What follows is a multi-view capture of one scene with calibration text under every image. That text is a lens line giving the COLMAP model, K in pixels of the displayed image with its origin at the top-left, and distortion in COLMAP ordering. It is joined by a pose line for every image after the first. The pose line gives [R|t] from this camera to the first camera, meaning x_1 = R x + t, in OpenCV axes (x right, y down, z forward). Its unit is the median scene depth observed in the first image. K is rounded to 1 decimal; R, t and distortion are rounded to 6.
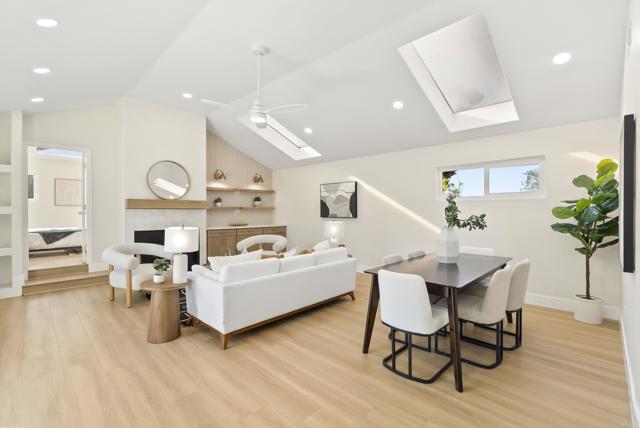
lens RADIAL K [[289.5, 0, 320.5], [0, 289.5, 210.5], [0, 0, 1]] dist [-0.002753, 0.001983]
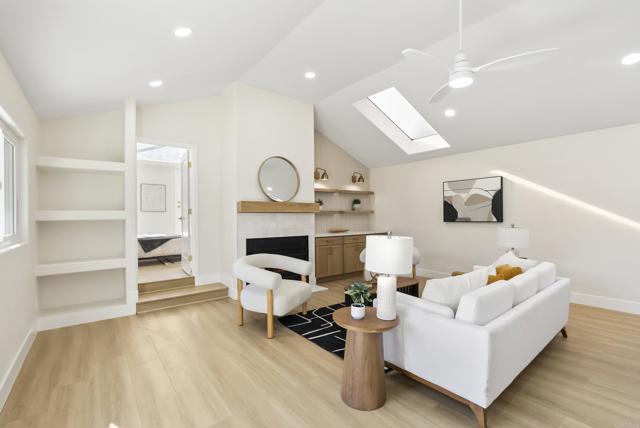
lens RADIAL K [[289.5, 0, 319.6], [0, 289.5, 214.8], [0, 0, 1]] dist [-0.002753, 0.001983]
pose [[0.992108, -0.008455, -0.125100, -0.283133], [0.007822, 0.999954, -0.005549, 0.005758], [0.125141, 0.004527, 0.992129, 0.157324]]
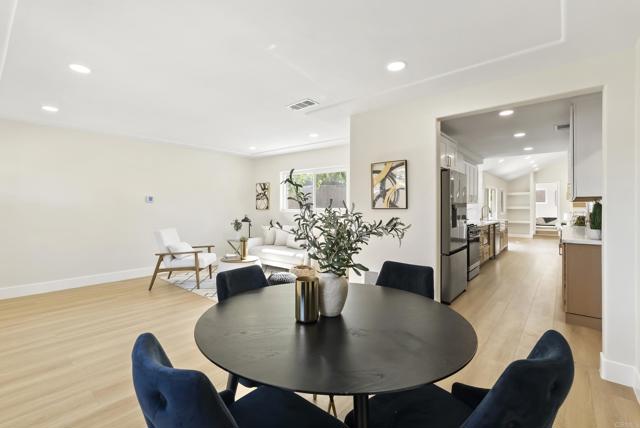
lens RADIAL K [[289.5, 0, 321.0], [0, 289.5, 215.0], [0, 0, 1]] dist [-0.002753, 0.001983]
pose [[0.059357, 0.013147, -0.998150, 1.235508], [-0.004426, 0.999907, 0.012907, 0.032648], [0.998227, 0.003652, 0.059409, -0.913654]]
